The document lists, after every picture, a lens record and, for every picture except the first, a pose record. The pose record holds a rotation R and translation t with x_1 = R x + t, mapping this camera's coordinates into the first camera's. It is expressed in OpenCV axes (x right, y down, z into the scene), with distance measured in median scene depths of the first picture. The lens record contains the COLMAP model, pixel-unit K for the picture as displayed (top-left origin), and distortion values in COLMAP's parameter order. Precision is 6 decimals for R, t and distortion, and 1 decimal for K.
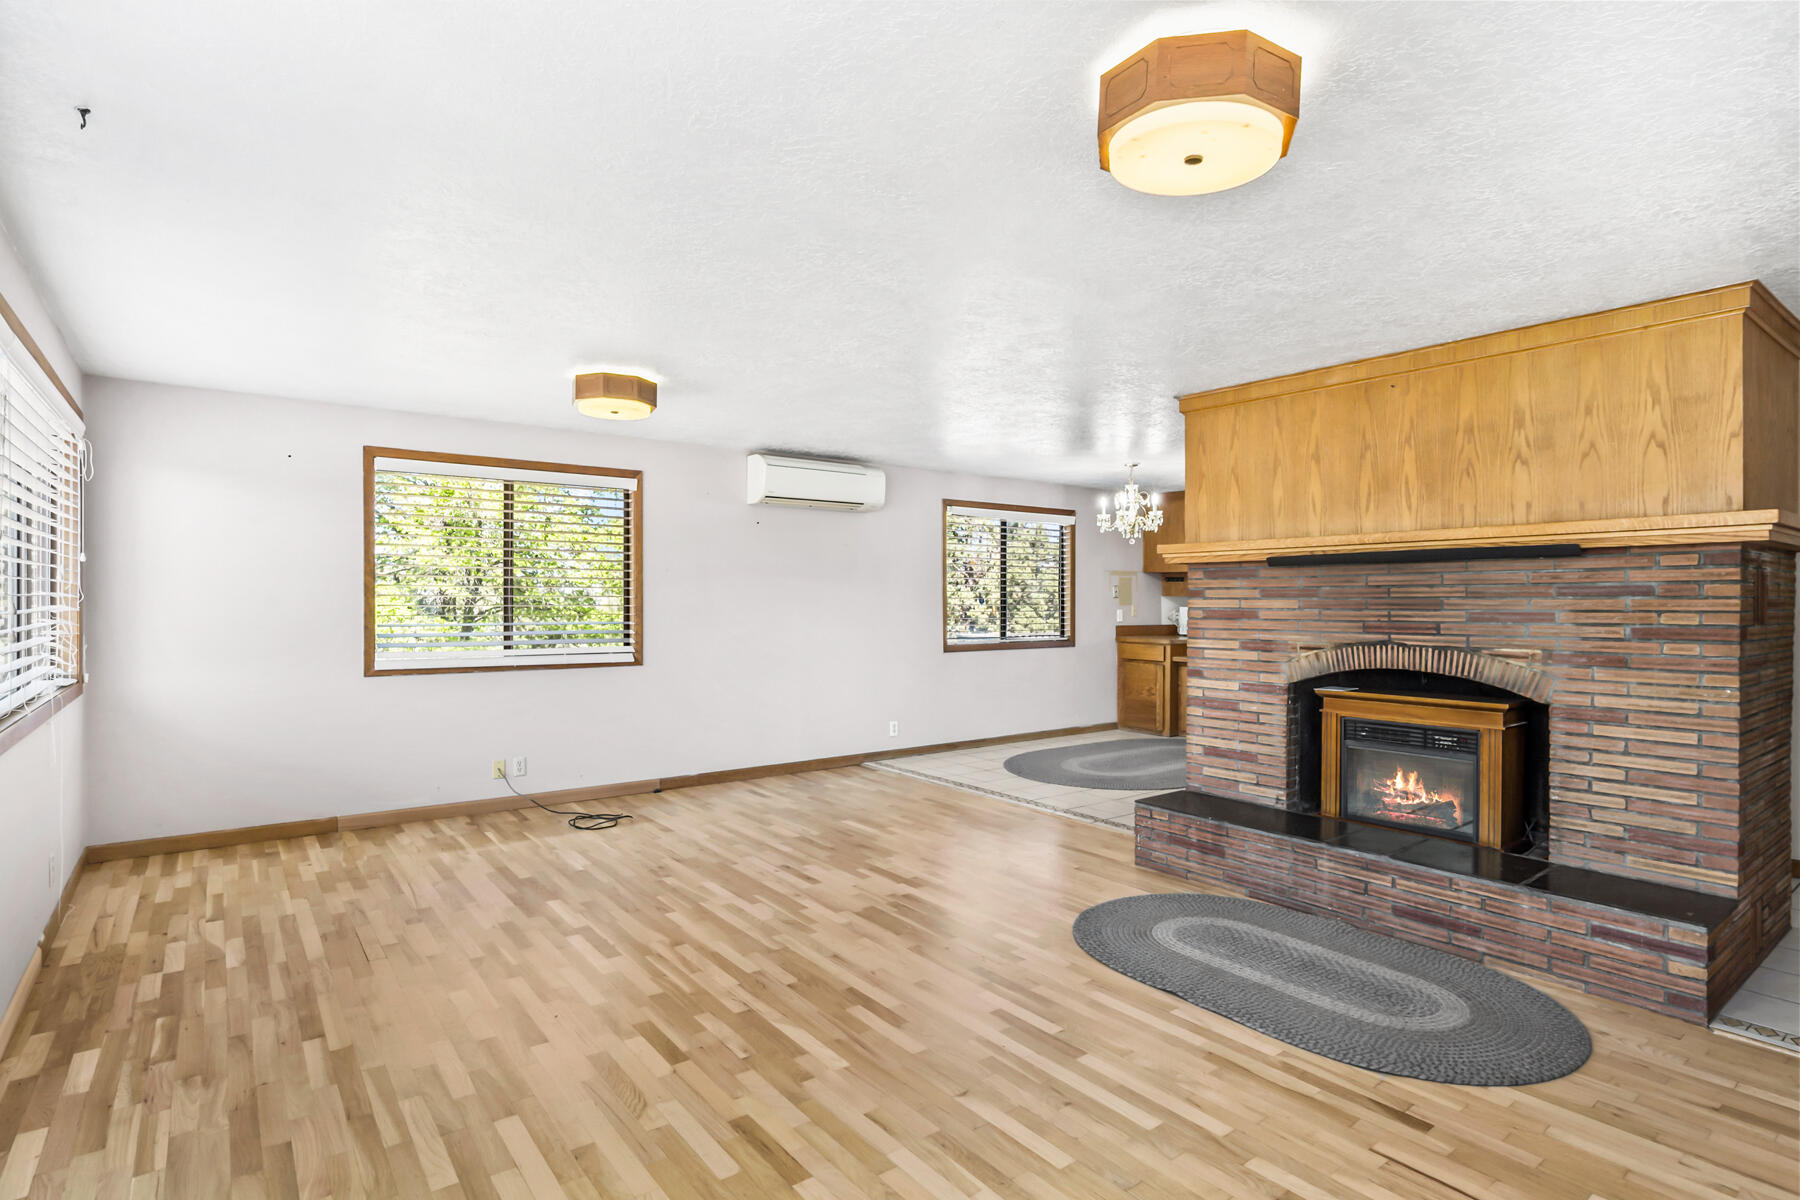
lens RADIAL K [[905.0, 0, 911.2], [0, 905.0, 594.7], [0, 0, 1]] dist [-0.020776, 0.011154]
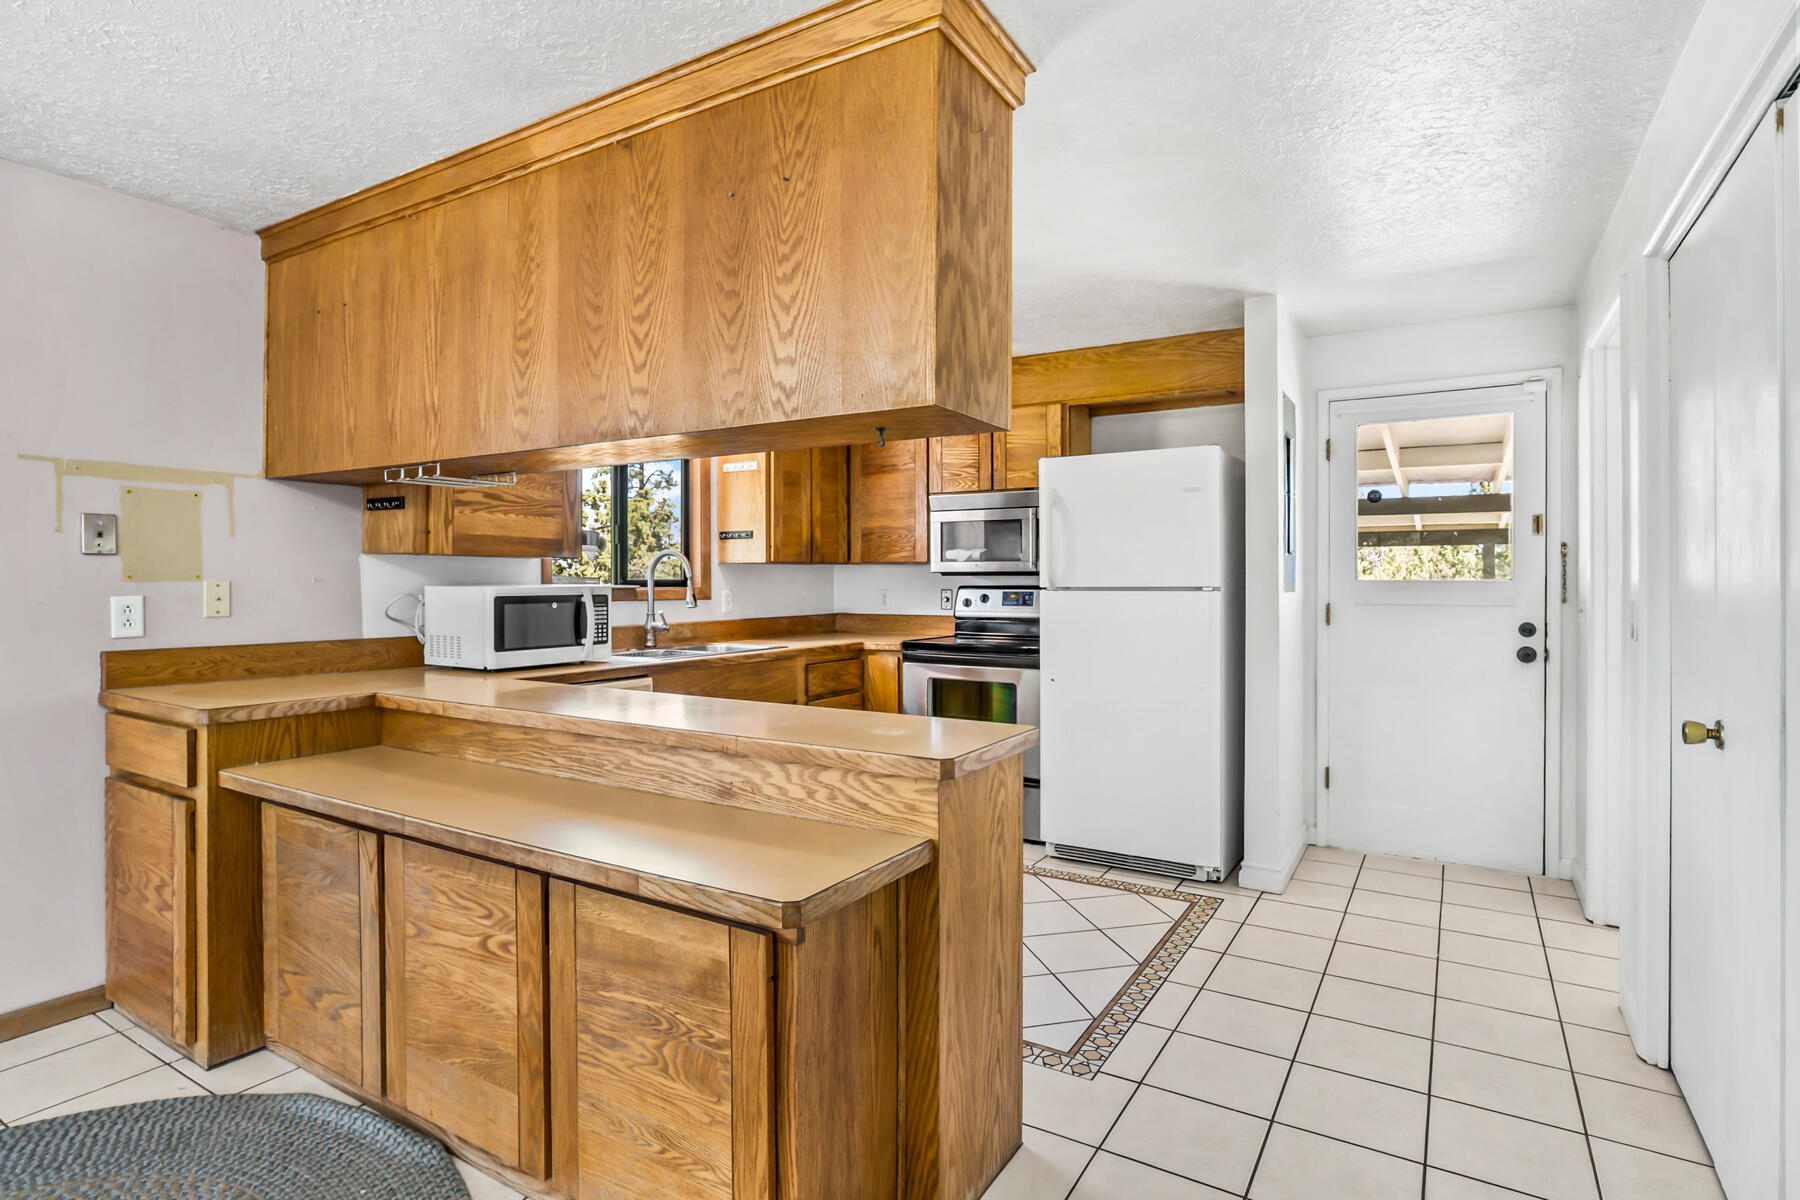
lens RADIAL K [[909.8, 0, 894.0], [0, 909.8, 596.2], [0, 0, 1]] dist [-0.022447, 0.010362]
pose [[0.933546, -0.006579, 0.358397, 0.816945], [-0.000613, 0.999801, 0.019951, 0.025261], [-0.358457, -0.018845, 0.933356, 1.458093]]
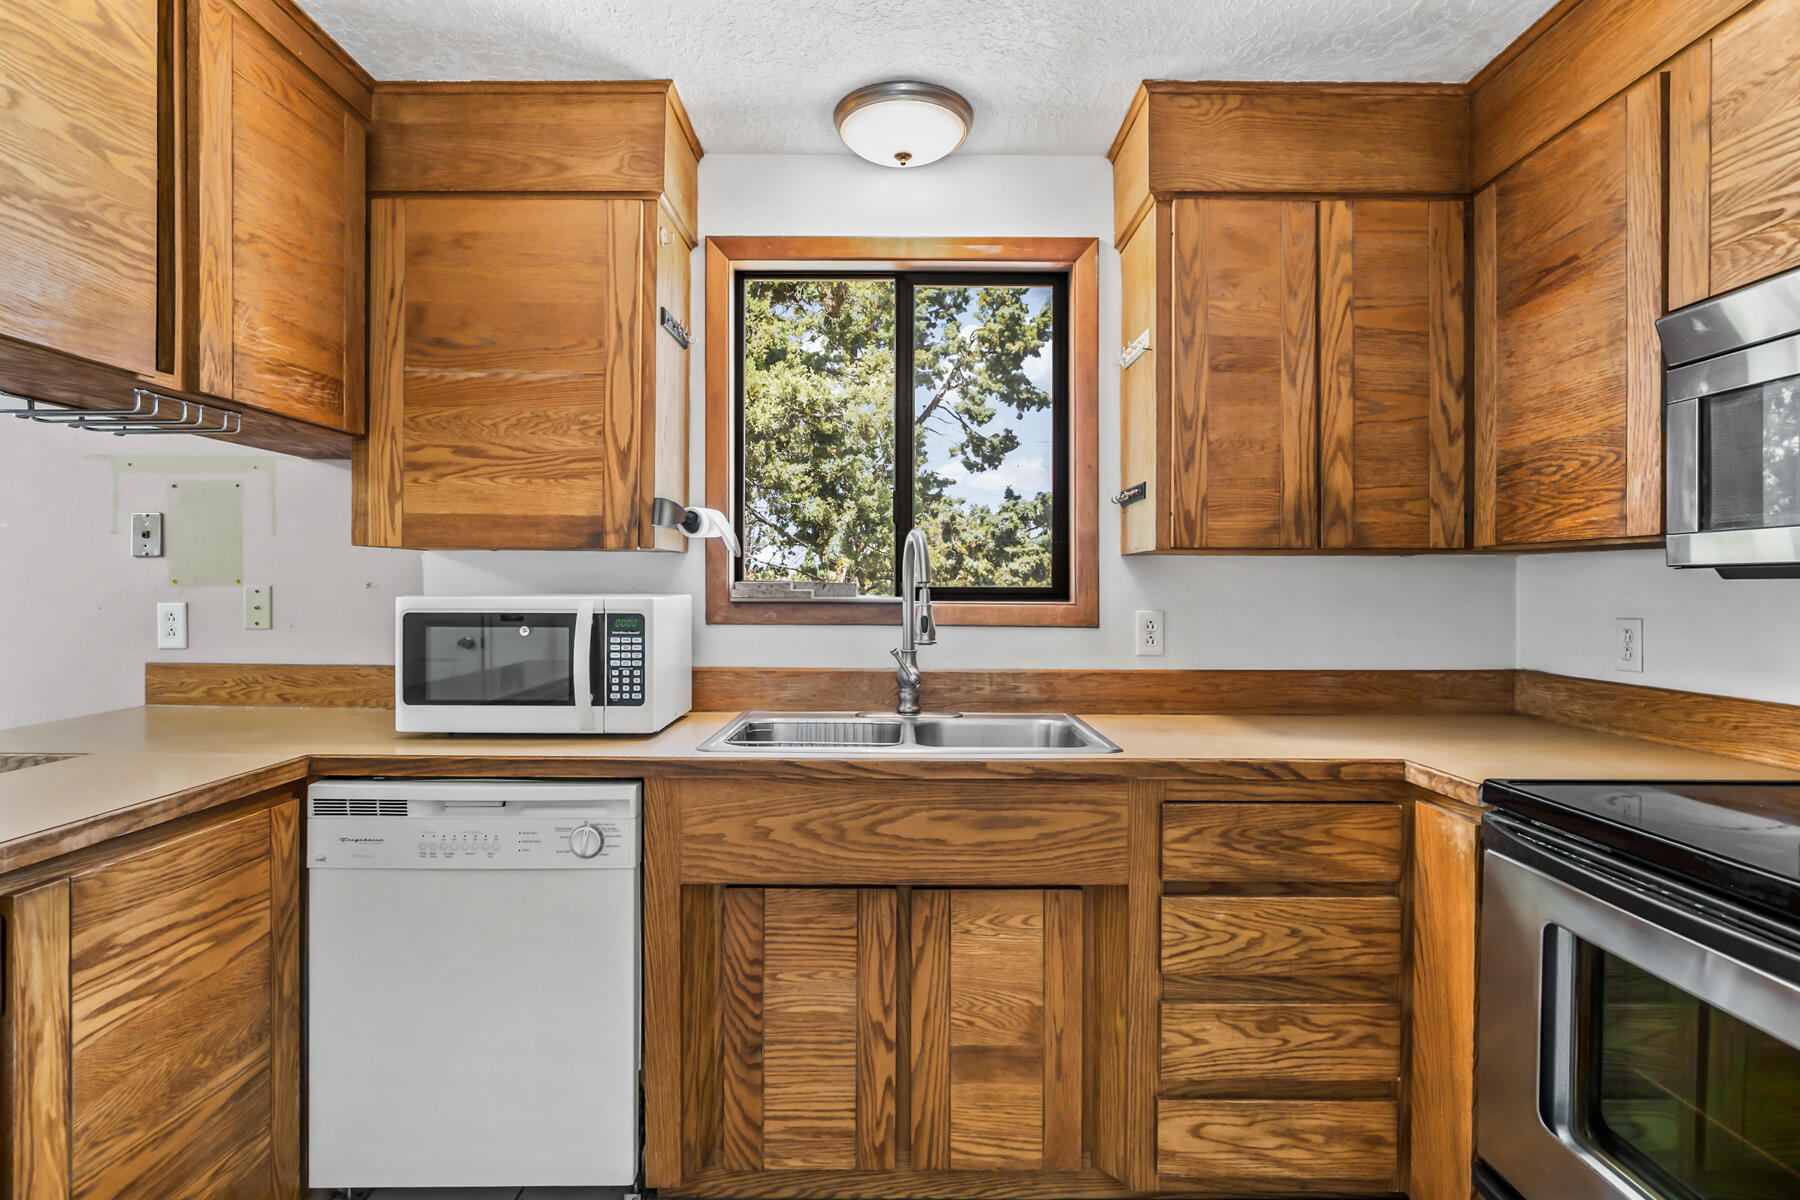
lens RADIAL K [[909.8, 0, 894.0], [0, 909.8, 596.2], [0, 0, 1]] dist [-0.022447, 0.010362]
pose [[0.798596, 0.010369, -0.601778, 1.275313], [-0.002687, 0.999903, 0.013663, 0.025111], [0.601861, -0.009294, 0.798547, 2.101342]]
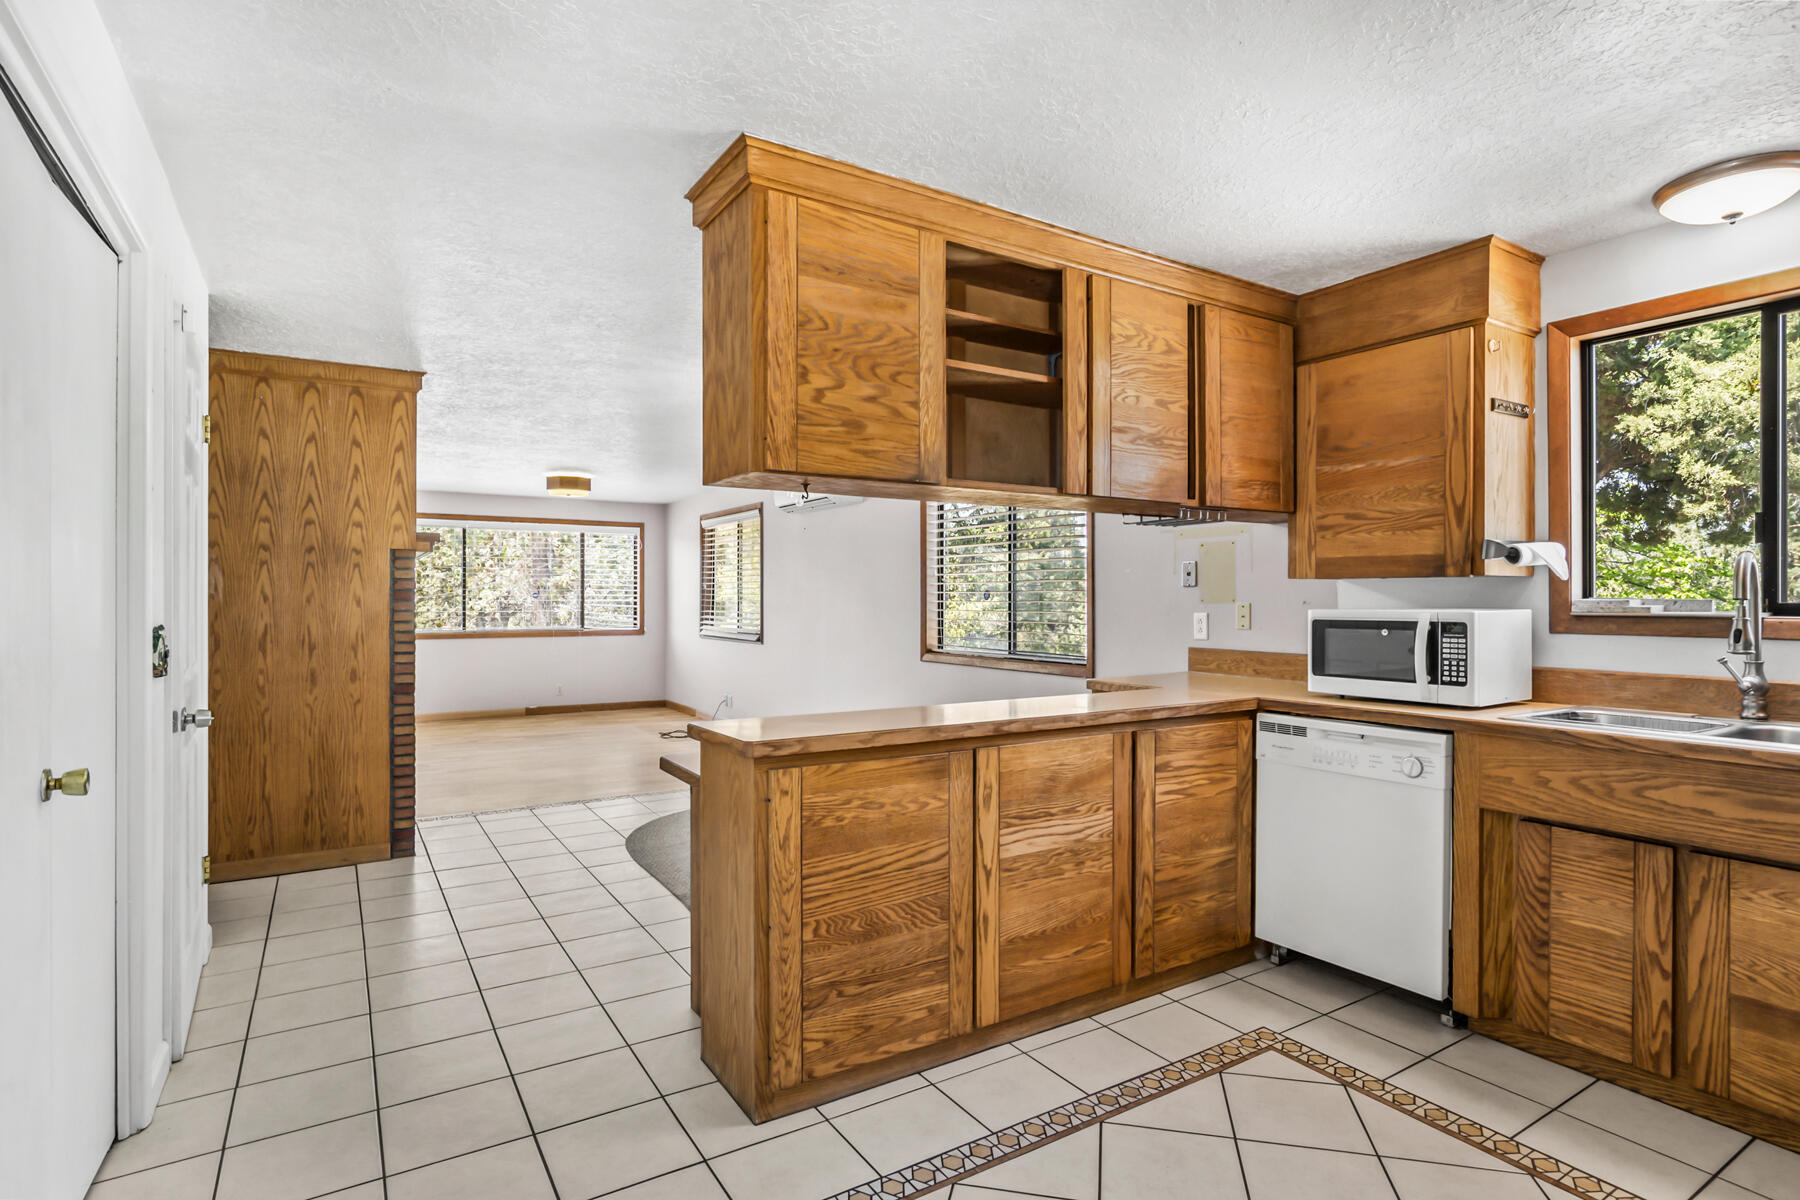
lens RADIAL K [[909.8, 0, 894.0], [0, 909.8, 596.2], [0, 0, 1]] dist [-0.022447, 0.010362]
pose [[-0.094638, -0.004263, -0.995503, 1.604606], [0.003464, 0.999983, -0.004611, 0.023288], [0.995506, -0.003885, -0.094621, 2.038252]]
